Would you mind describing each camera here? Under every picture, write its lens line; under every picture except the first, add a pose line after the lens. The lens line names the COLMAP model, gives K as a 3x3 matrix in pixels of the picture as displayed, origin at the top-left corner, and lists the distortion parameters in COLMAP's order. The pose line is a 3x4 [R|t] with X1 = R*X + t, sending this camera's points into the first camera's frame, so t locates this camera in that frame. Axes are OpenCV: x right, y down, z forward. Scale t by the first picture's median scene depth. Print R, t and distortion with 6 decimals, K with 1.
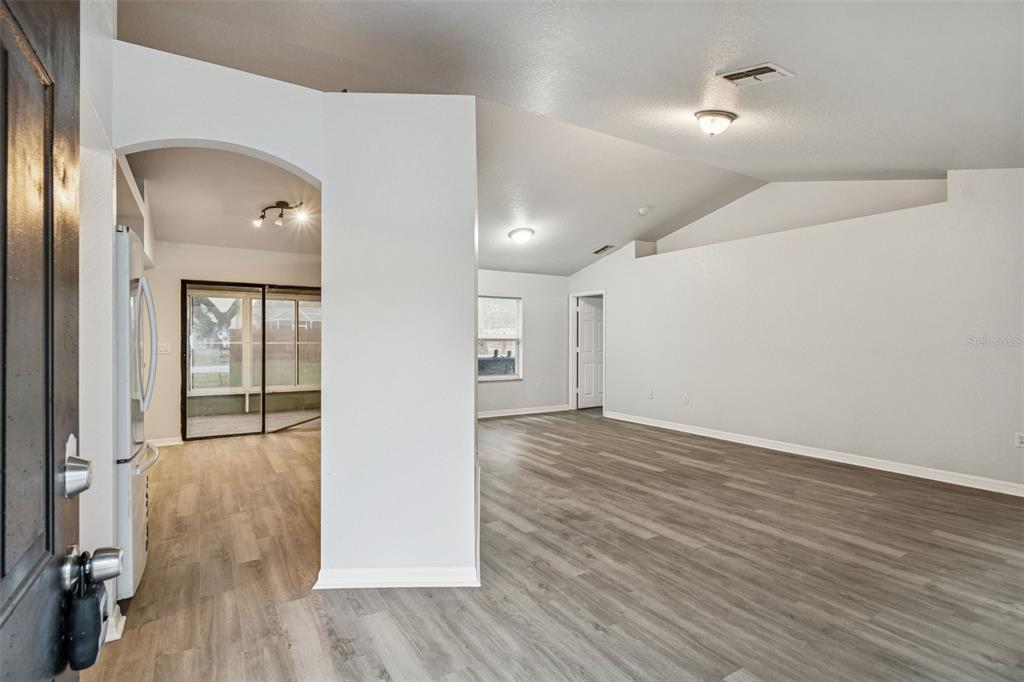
lens RADIAL K [[496.0, 0, 505.7], [0, 496.0, 339.1], [0, 0, 1]] dist [0.001239, -0.002339]
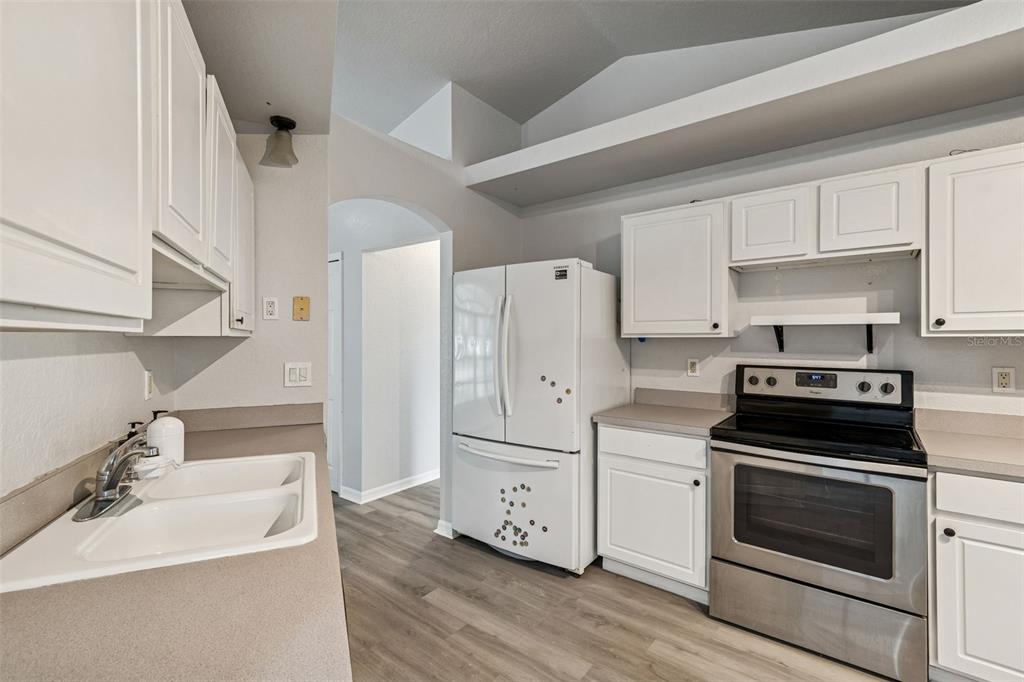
lens RADIAL K [[451.1, 0, 497.3], [0, 451.1, 335.1], [0, 0, 1]] dist [0.005047, -0.001607]
pose [[-0.943057, -0.009249, -0.332504, -0.294338], [-0.006381, 0.999932, -0.009714, -0.018664], [0.332571, -0.007039, -0.943052, 1.536013]]
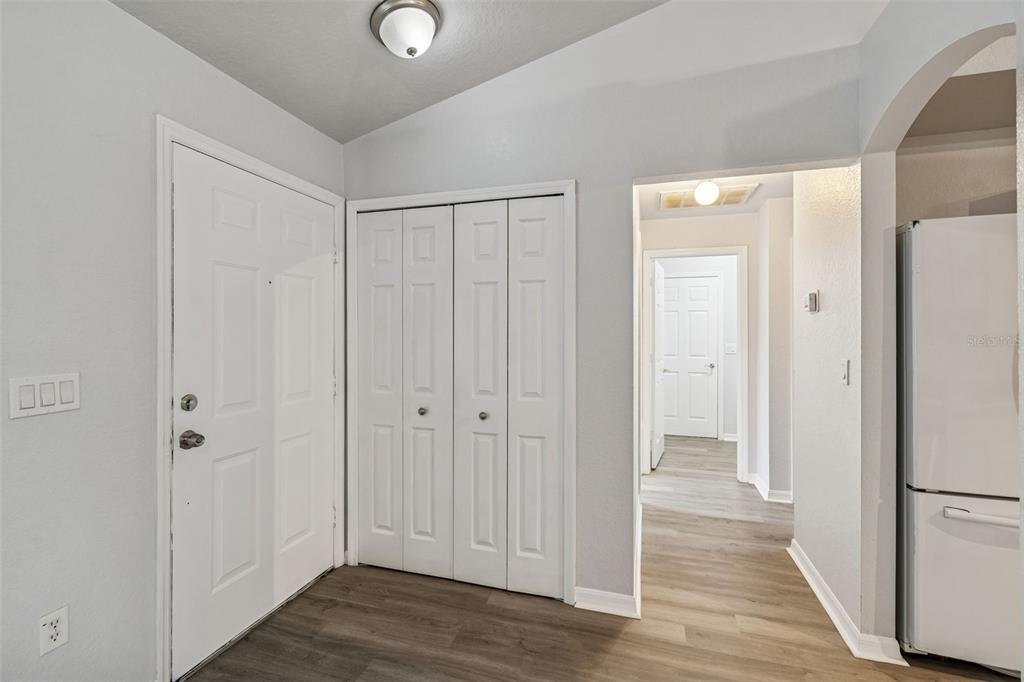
lens RADIAL K [[451.1, 0, 511.0], [0, 451.1, 330.9], [0, 0, 1]] dist [0.005047, -0.001607]
pose [[-0.751370, -0.001752, -0.659878, 0.197692], [-0.003985, 0.999990, 0.001882, -0.021002], [0.659869, 0.004043, -0.751370, 0.755588]]
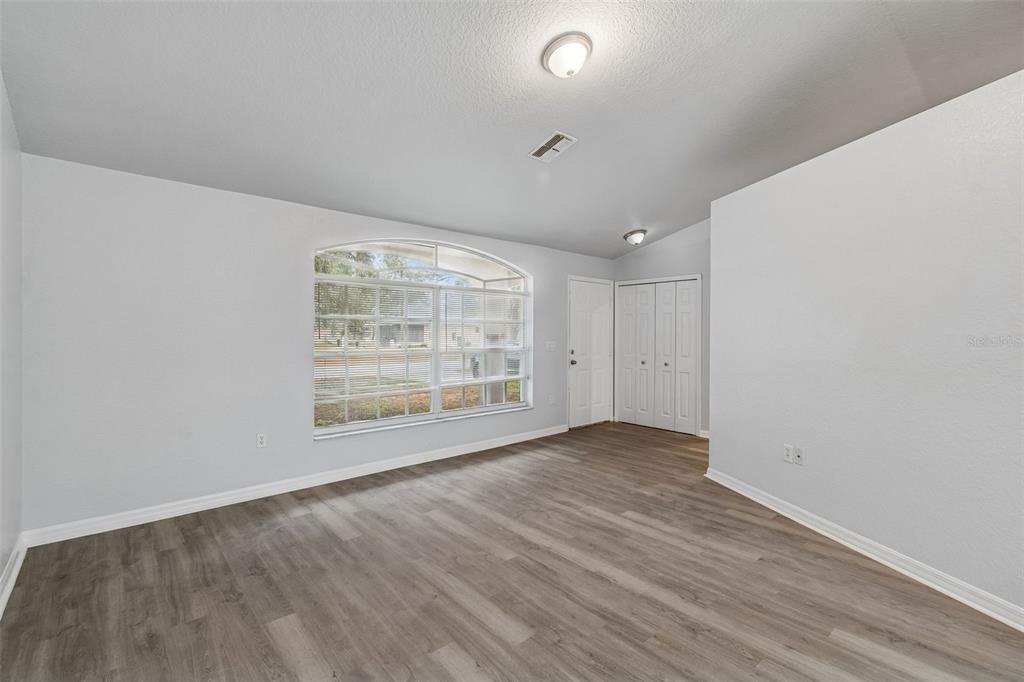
lens RADIAL K [[455.5, 0, 504.0], [0, 455.5, 336.1], [0, 0, 1]] dist [0.001910, -0.000690]
pose [[-0.986370, -0.005452, -0.164455, 0.712004], [-0.007092, 0.999931, 0.009390, -0.015552], [0.164392, 0.010428, -0.986340, 1.896737]]
